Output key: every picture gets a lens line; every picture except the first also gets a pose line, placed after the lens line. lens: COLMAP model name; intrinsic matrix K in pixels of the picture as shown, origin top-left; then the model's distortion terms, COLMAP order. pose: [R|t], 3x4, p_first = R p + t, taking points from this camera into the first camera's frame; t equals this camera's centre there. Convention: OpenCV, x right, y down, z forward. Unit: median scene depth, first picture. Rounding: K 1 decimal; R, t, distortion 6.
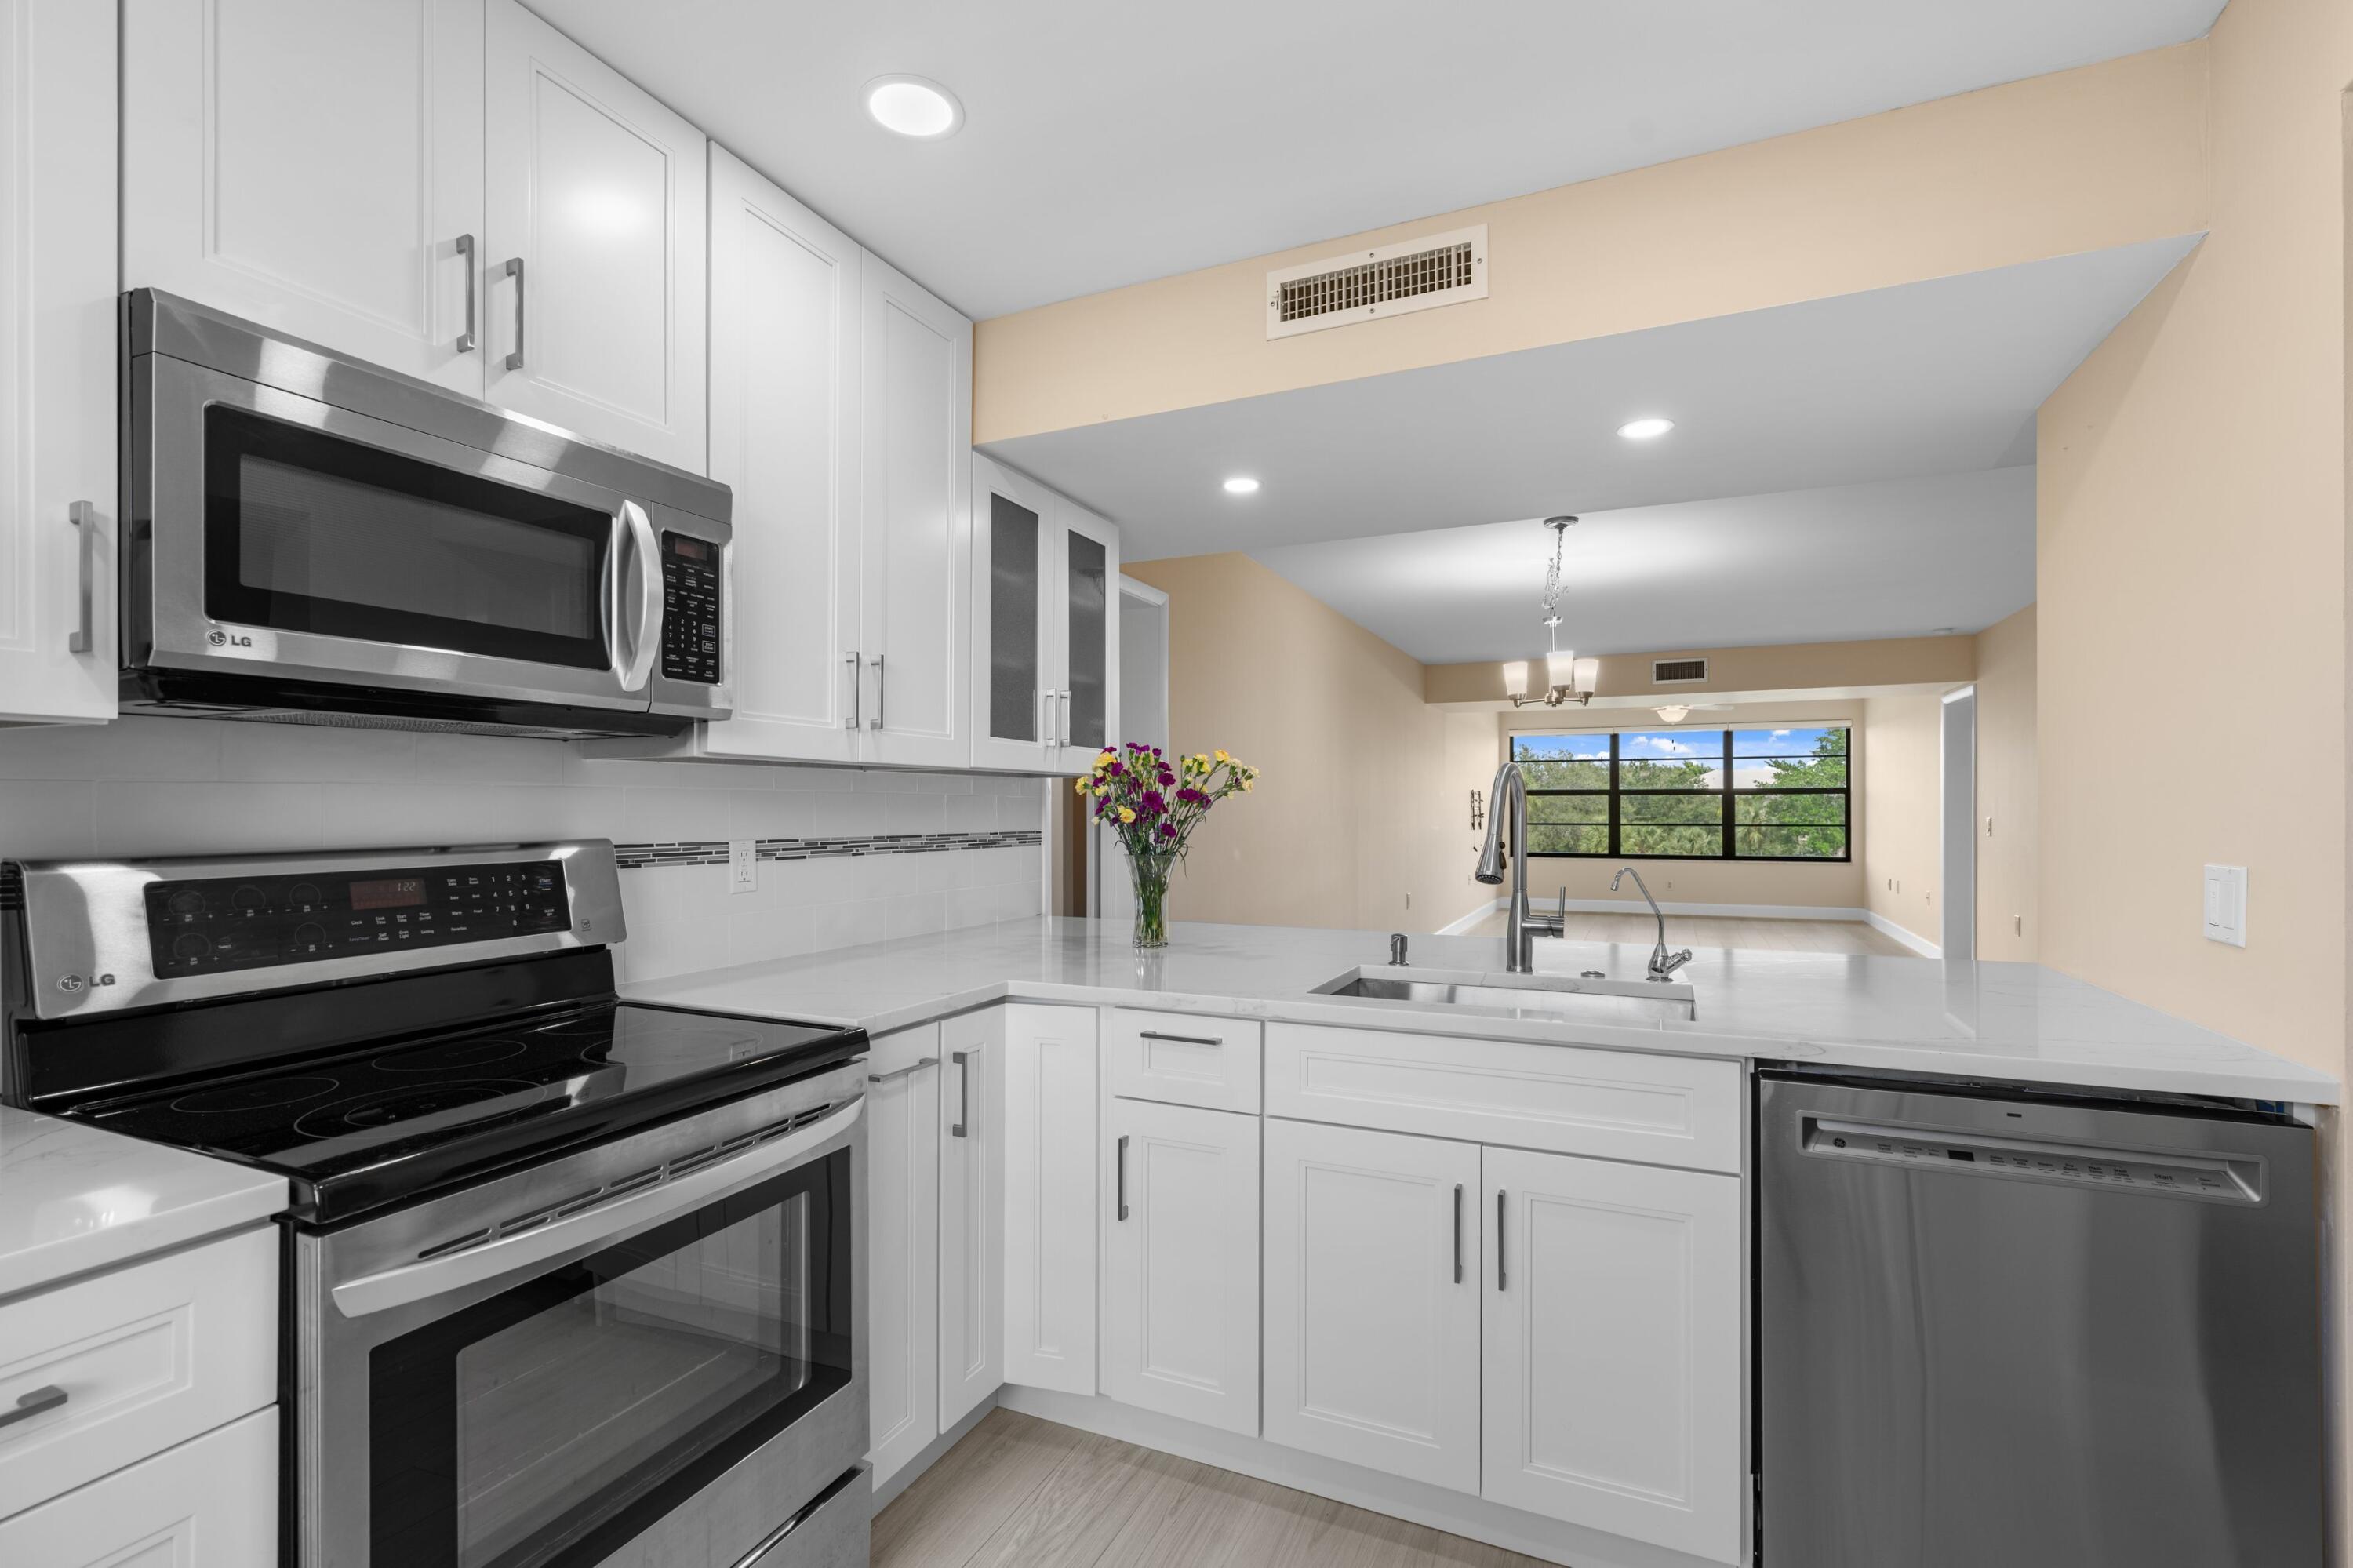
lens RADIAL K [[1070.6, 0, 1185.3], [0, 1070.6, 807.6], [0, 0, 1]] dist [-0.001920, 0.000453]
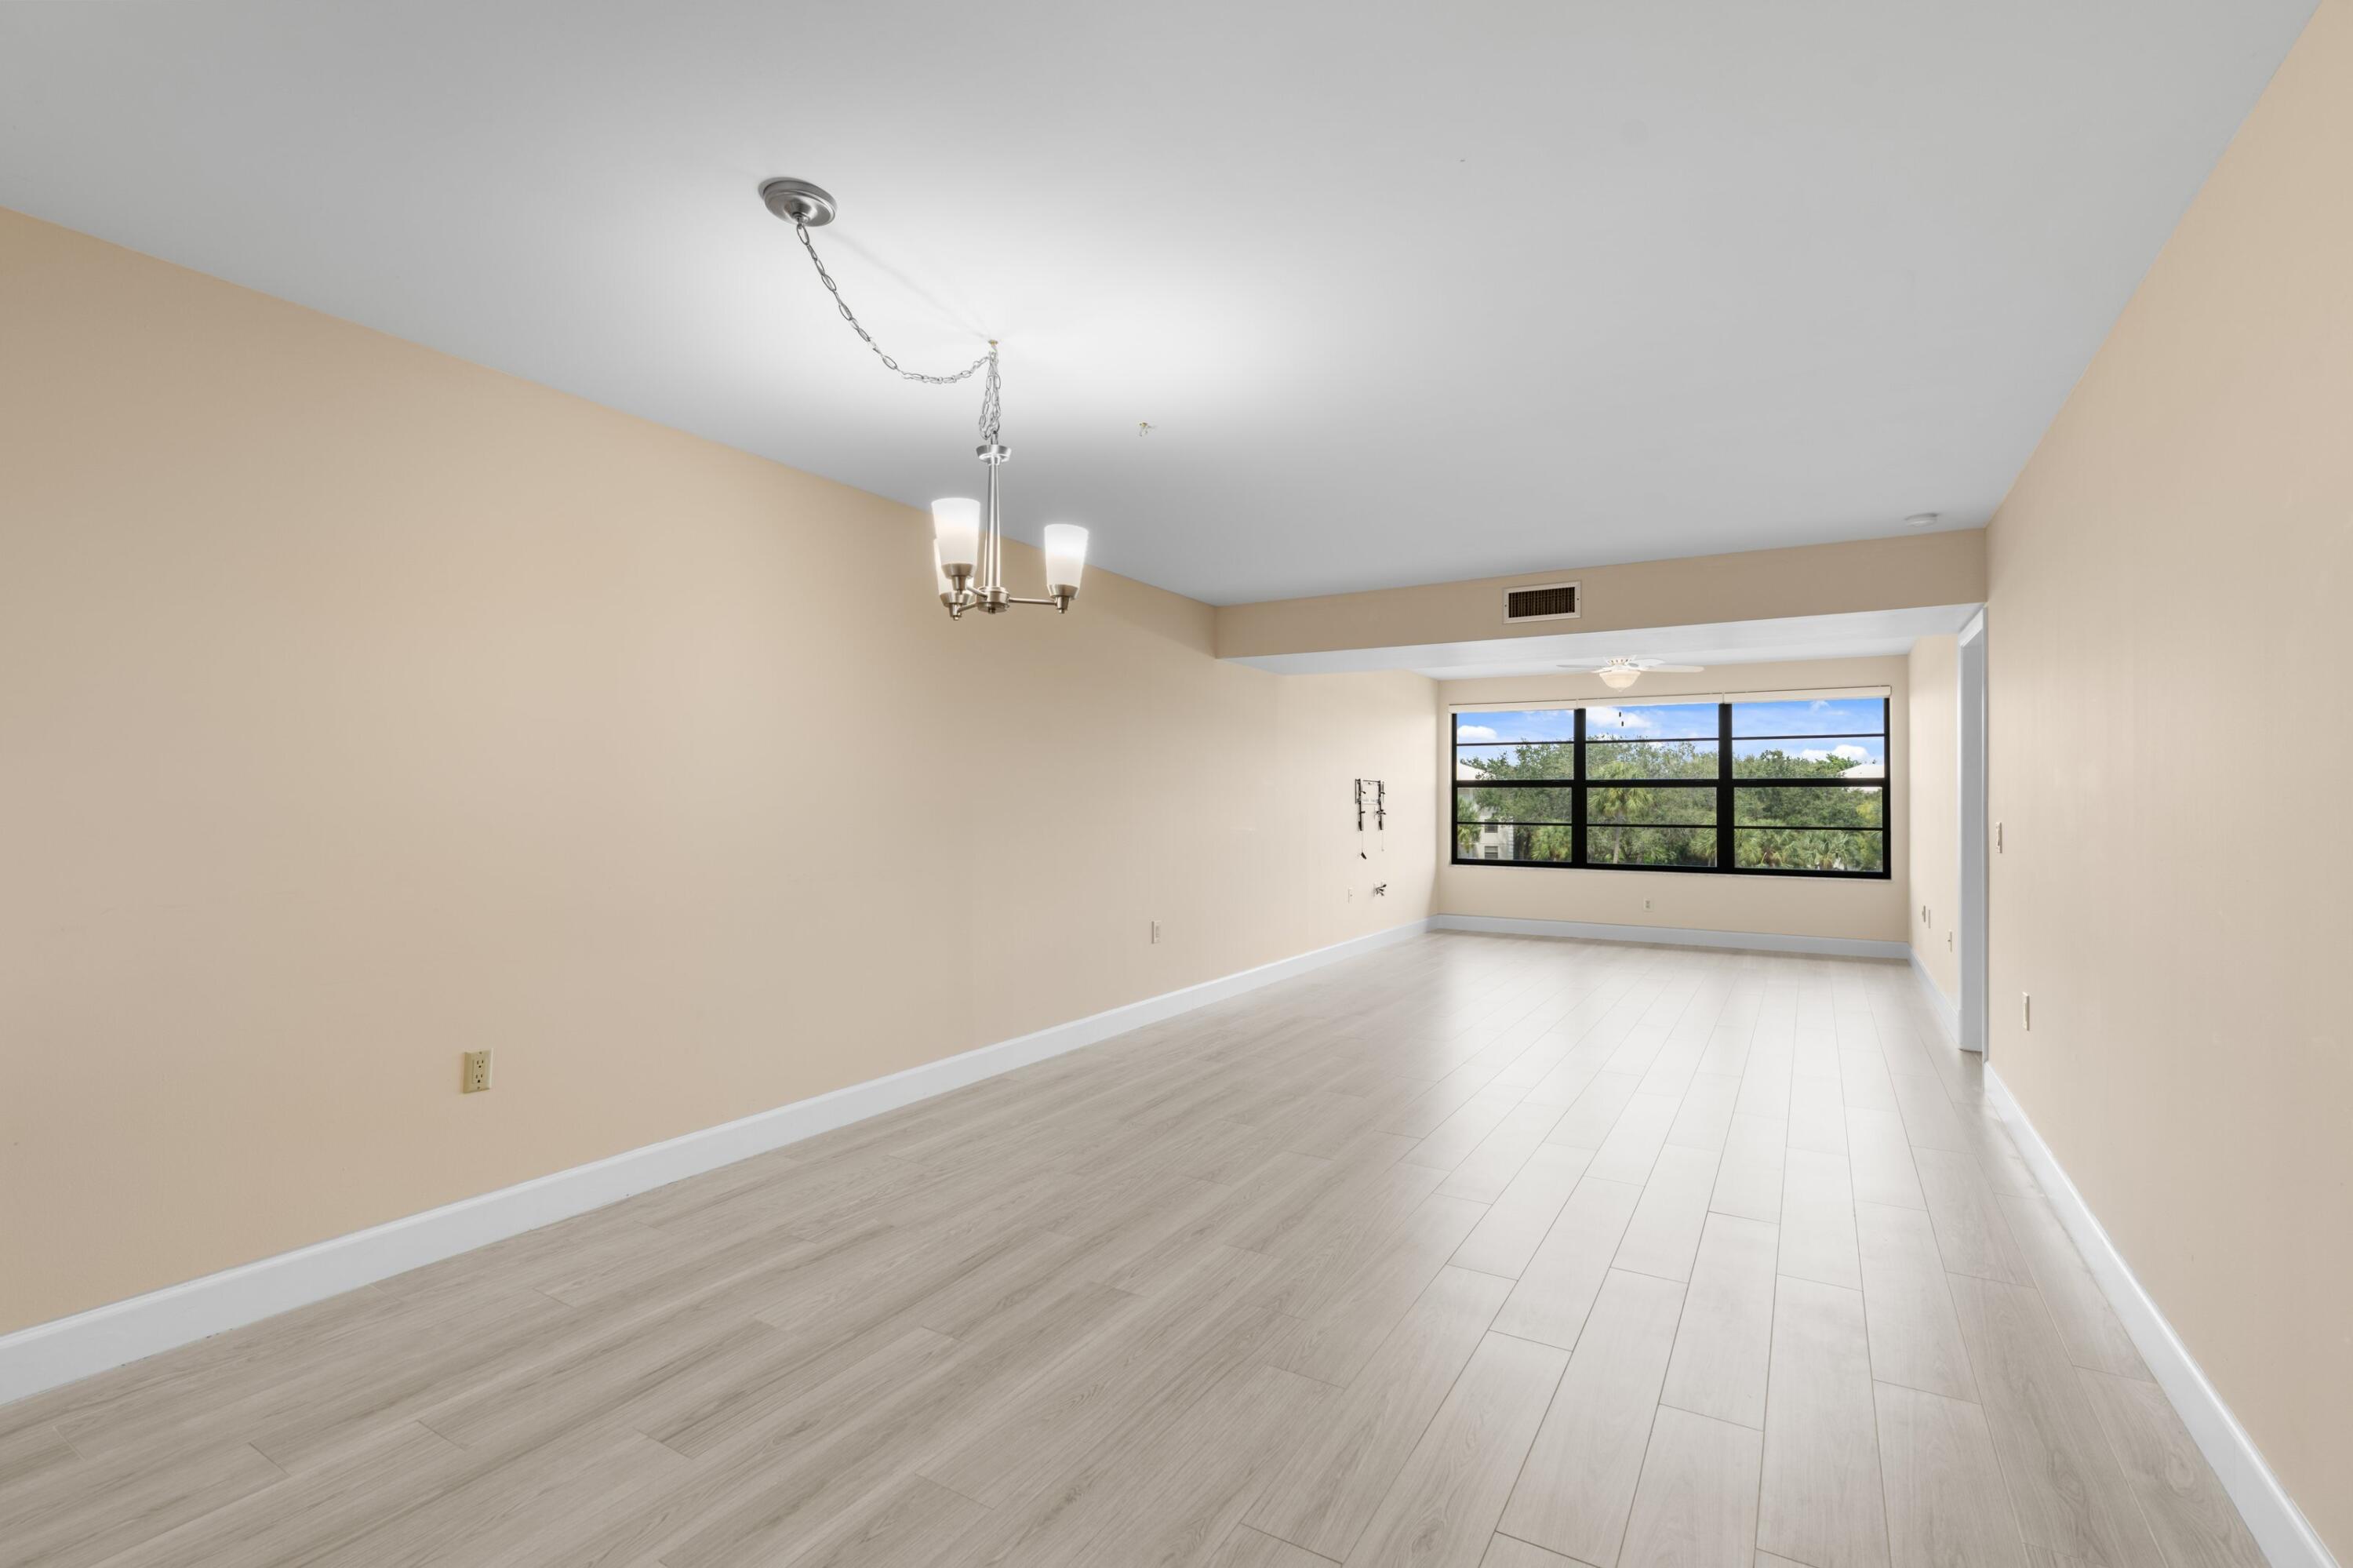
lens RADIAL K [[1062.3, 0, 1184.7], [0, 1062.3, 788.1], [0, 0, 1]] dist [0.000175, 0.000450]
pose [[0.993041, 0.004990, -0.117667, 1.174200], [-0.006369, 0.999915, -0.011344, -0.000508], [0.117601, 0.012015, 0.992988, 1.117439]]
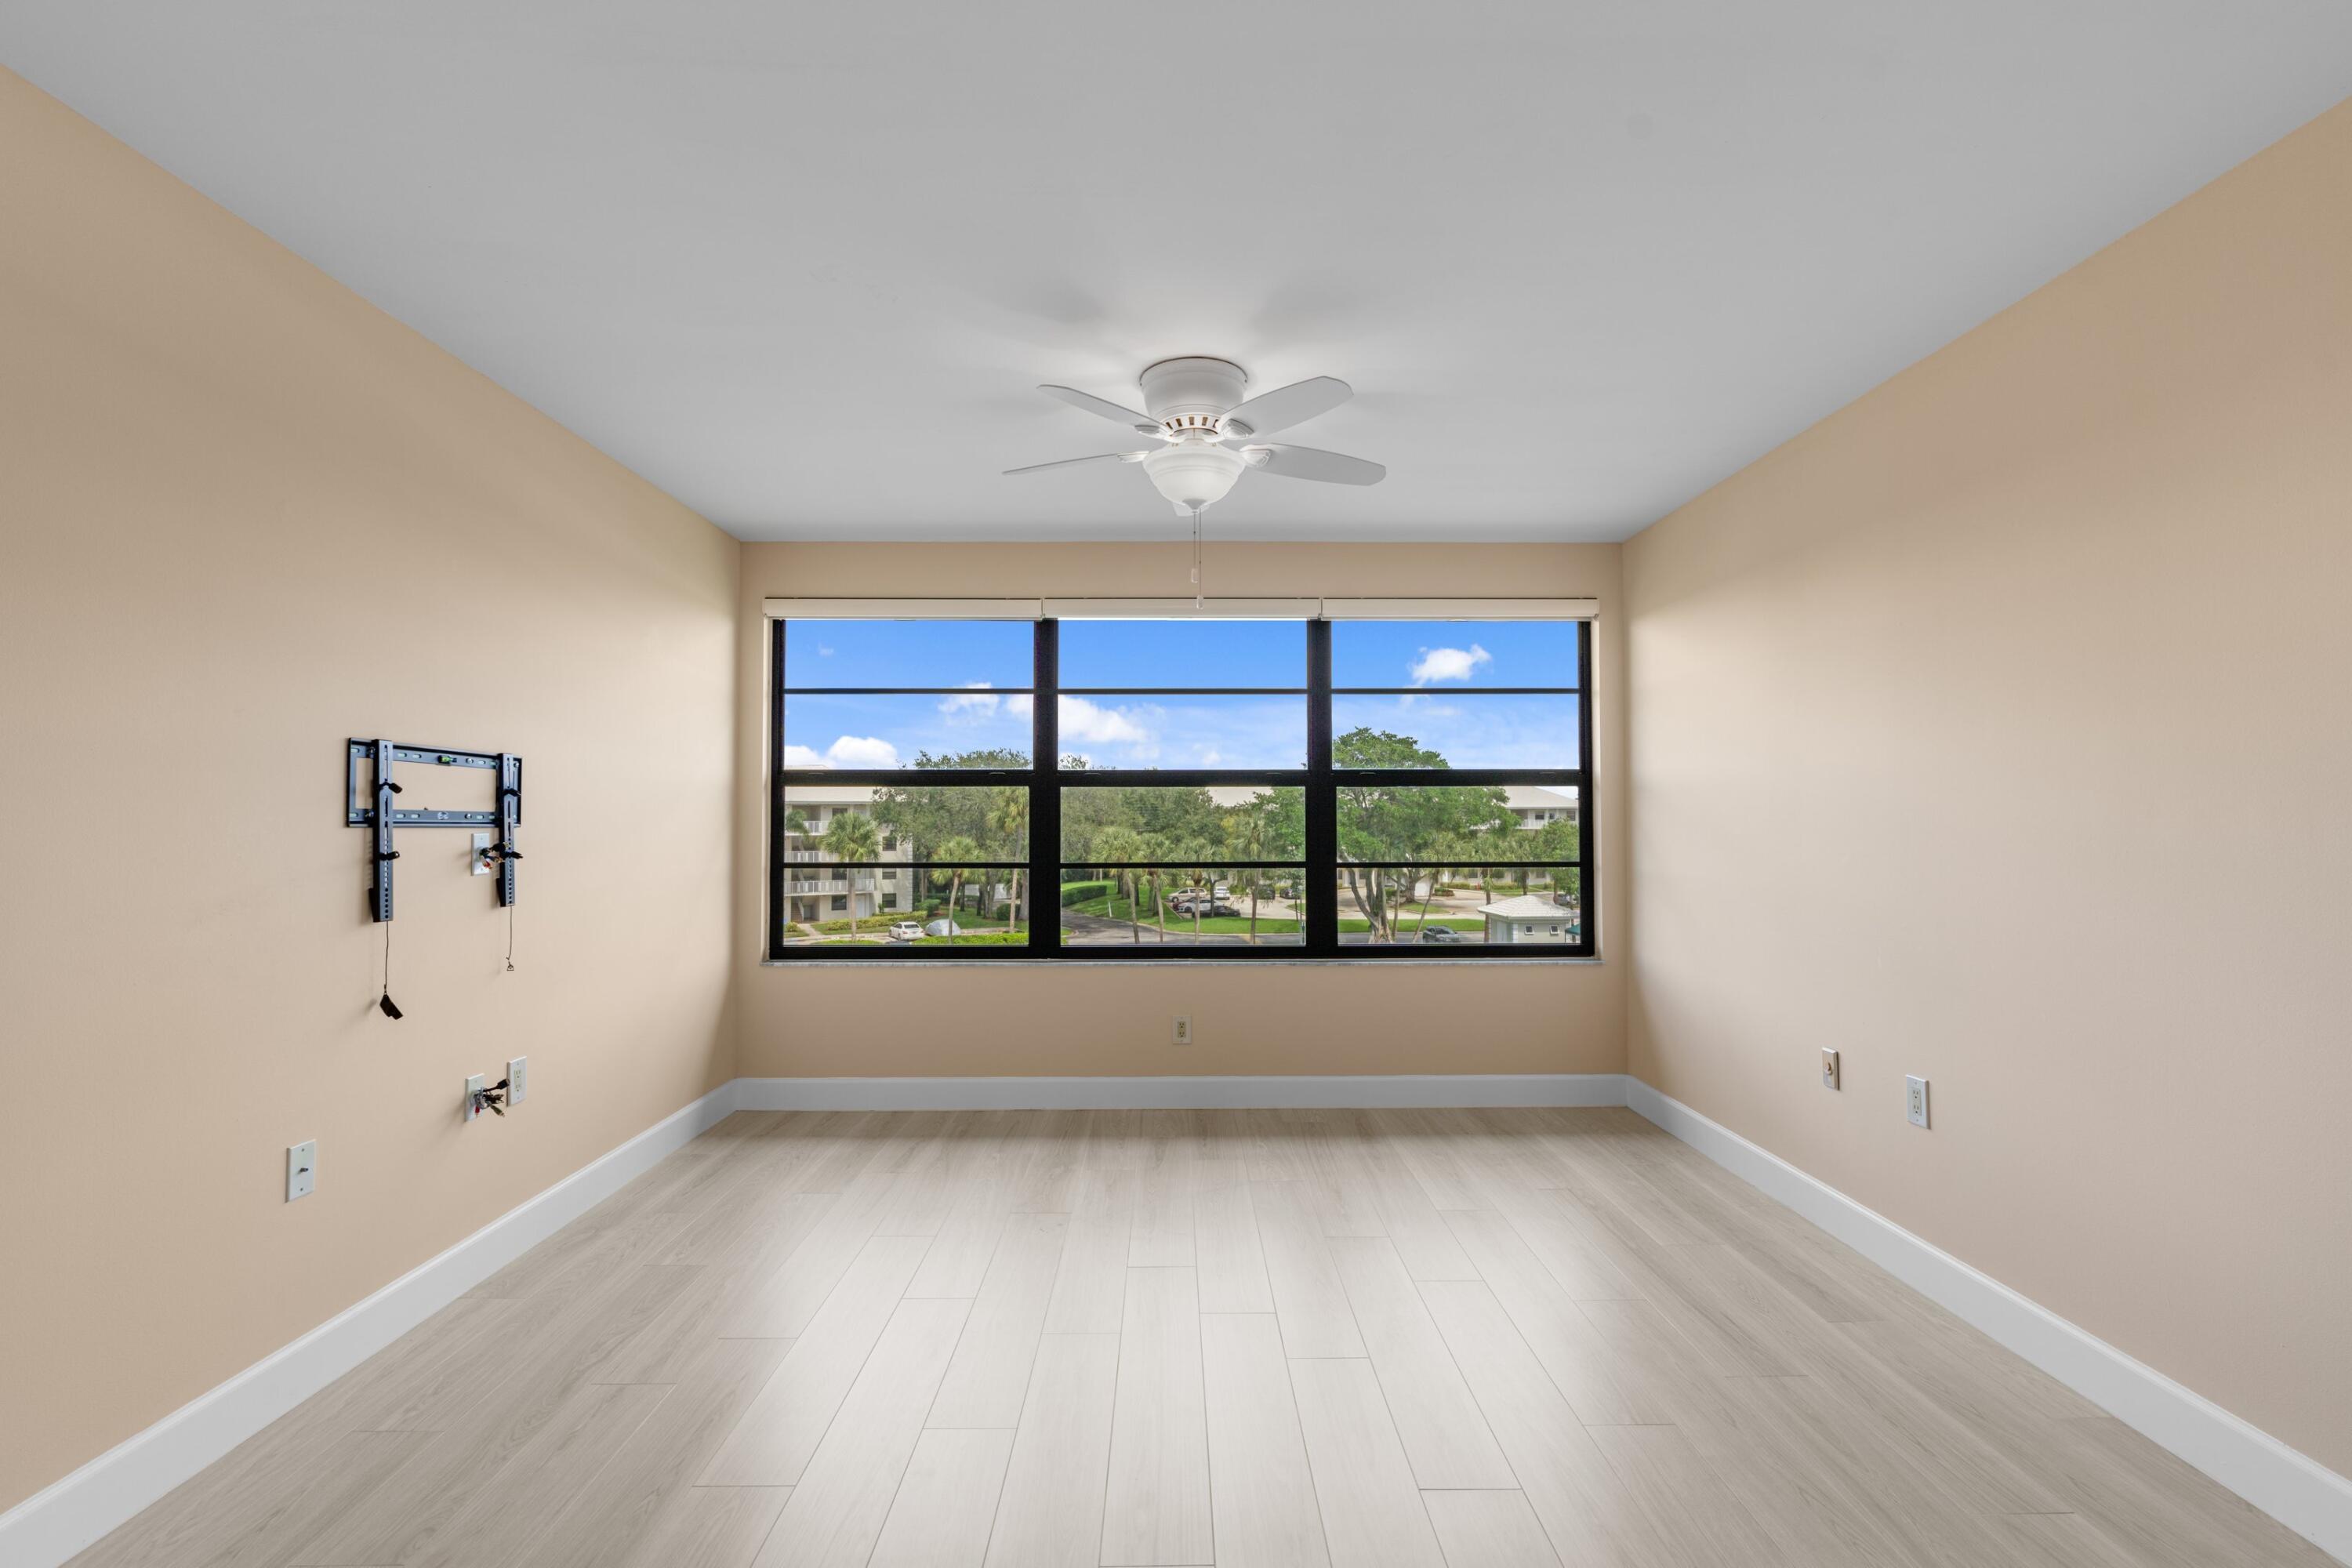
lens RADIAL K [[1061.8, 0, 1184.2], [0, 1061.8, 788.1], [0, 0, 1]] dist [0.000175, 0.000450]
pose [[0.908153, 0.012546, 0.418449, 1.657673], [-0.000582, 0.999588, -0.028707, -0.000642], [-0.418637, 0.025827, 0.907786, 3.685883]]
